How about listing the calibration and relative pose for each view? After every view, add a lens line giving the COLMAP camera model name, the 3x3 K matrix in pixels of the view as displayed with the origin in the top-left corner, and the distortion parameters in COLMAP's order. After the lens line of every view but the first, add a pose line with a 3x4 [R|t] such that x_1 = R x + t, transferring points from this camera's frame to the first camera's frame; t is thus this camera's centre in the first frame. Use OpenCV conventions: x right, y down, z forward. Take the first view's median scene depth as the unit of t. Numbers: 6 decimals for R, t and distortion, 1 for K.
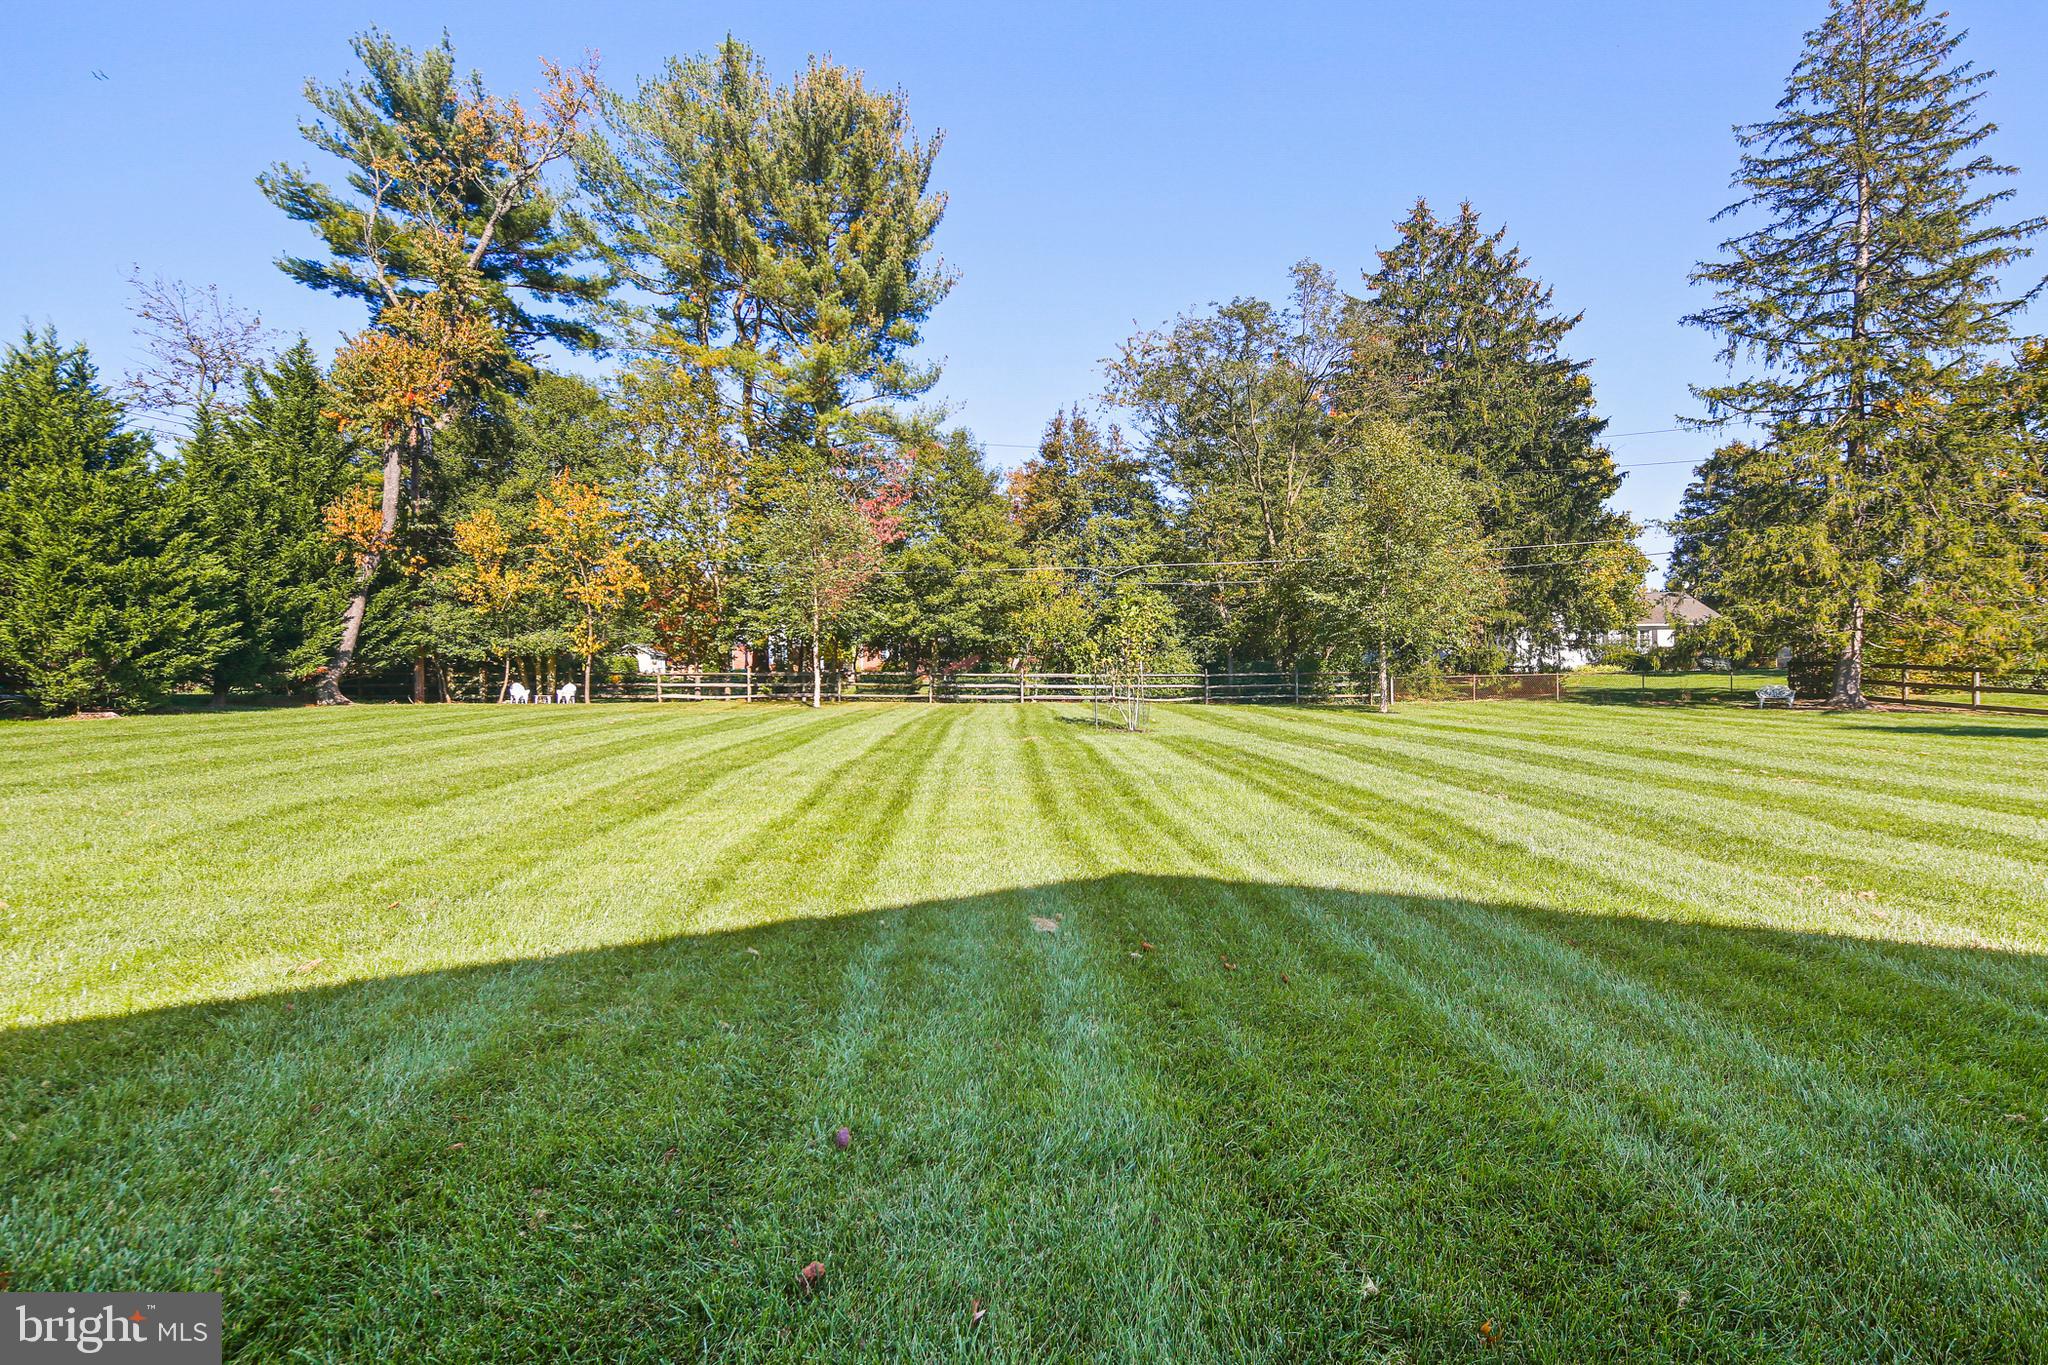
lens RADIAL K [[1006.9, 0, 1034.7], [0, 1006.9, 691.4], [0, 0, 1]] dist [0.004189, 0.001230]
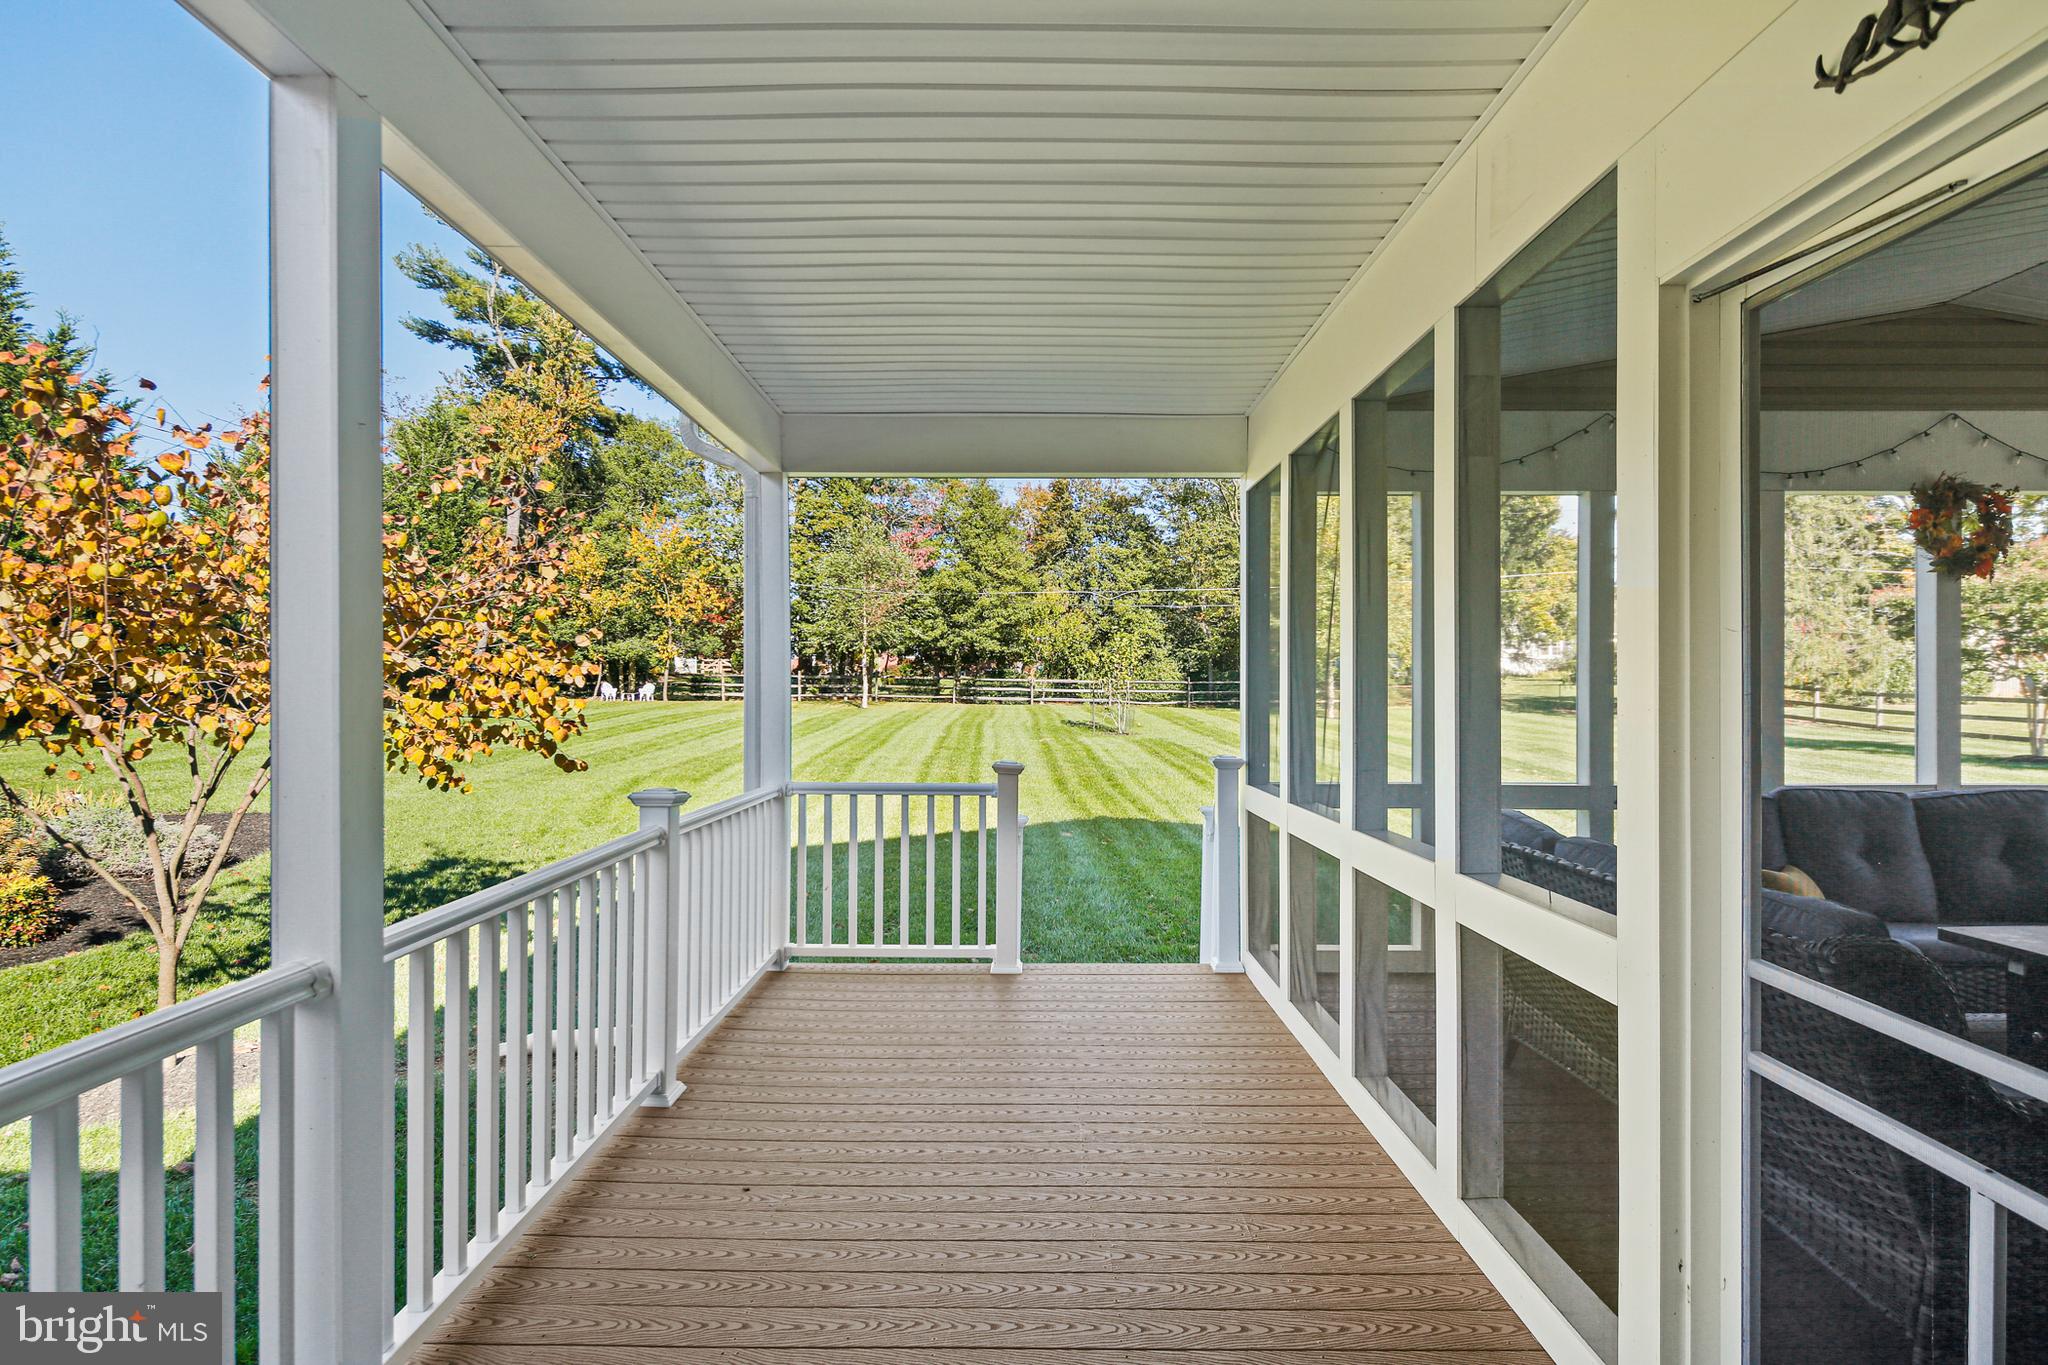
lens RADIAL K [[1006.9, 0, 1030.0], [0, 1006.9, 676.8], [0, 0, 1]] dist [0.004189, 0.001230]
pose [[0.999909, 0.012341, -0.005506, -0.008990], [-0.012365, 0.999915, -0.004218, -0.016391], [0.005453, 0.004286, 0.999976, -0.183820]]
